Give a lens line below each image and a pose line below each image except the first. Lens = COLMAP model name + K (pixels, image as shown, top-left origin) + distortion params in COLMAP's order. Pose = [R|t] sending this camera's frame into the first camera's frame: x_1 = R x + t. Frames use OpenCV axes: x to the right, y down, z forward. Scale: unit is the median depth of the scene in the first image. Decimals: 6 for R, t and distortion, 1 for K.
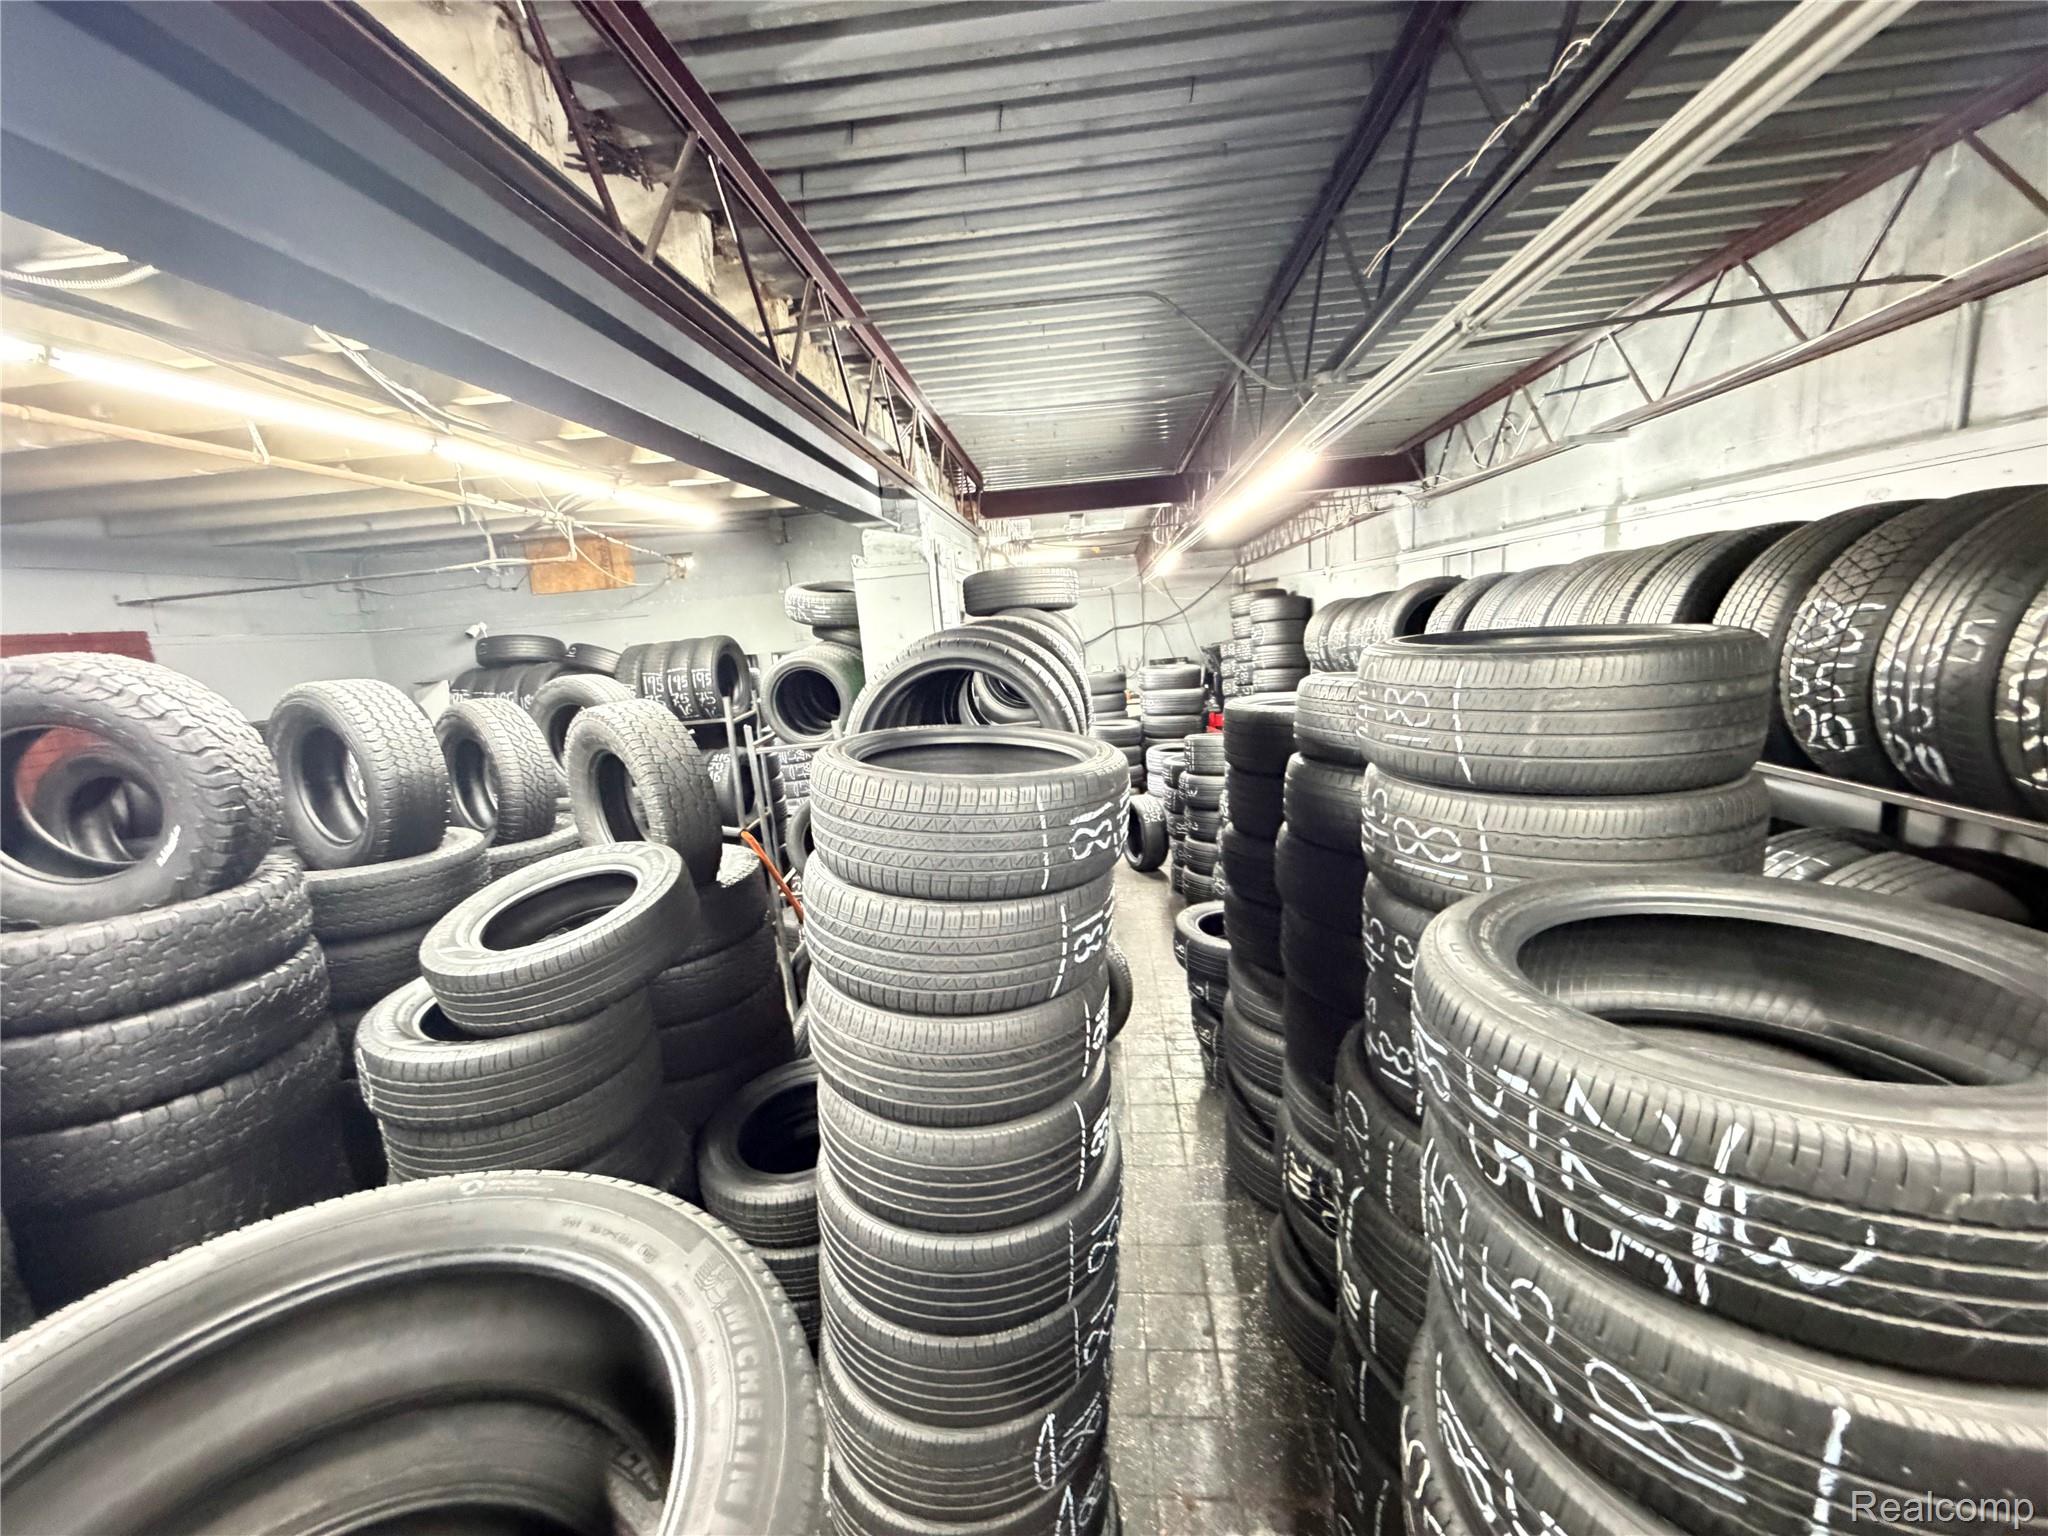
lens RADIAL K [[815.7, 0, 1027.2], [0, 815.7, 764.9], [0, 0, 1]] dist [0.001328, 0.000130]
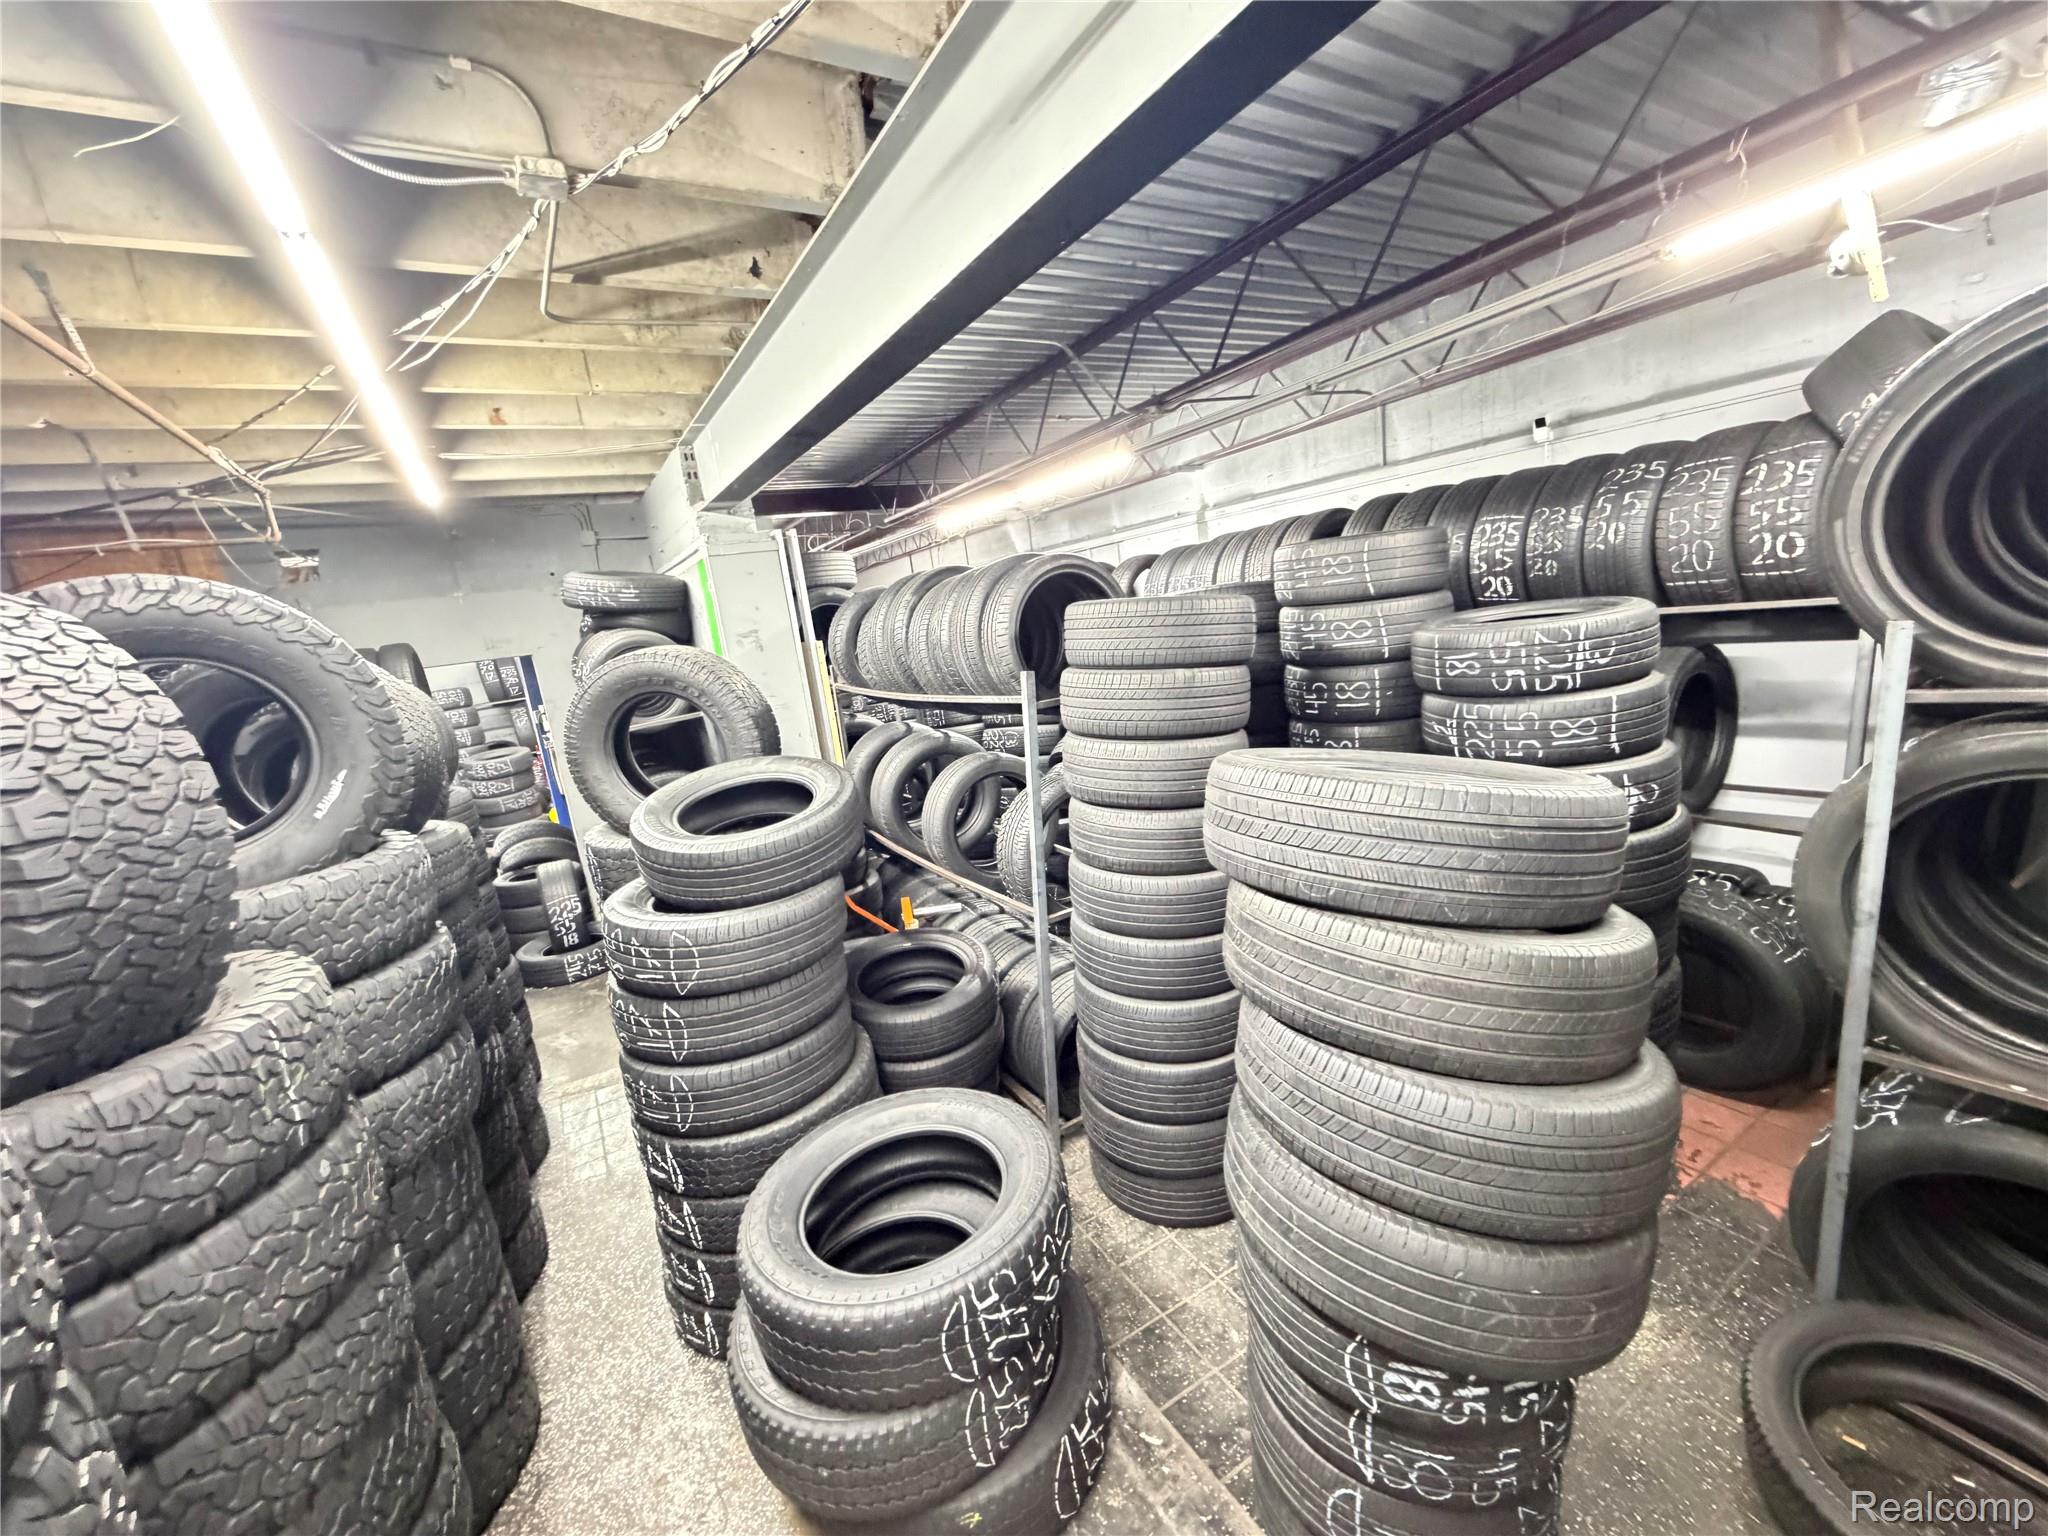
lens RADIAL K [[815.7, 0, 1009.4], [0, 815.7, 777.9], [0, 0, 1]] dist [0.001328, 0.000130]
pose [[0.813214, -0.145740, 0.563421, -0.987020], [0.165426, 0.986087, 0.016304, 0.195929], [-0.557958, 0.079946, 0.826009, -0.139048]]
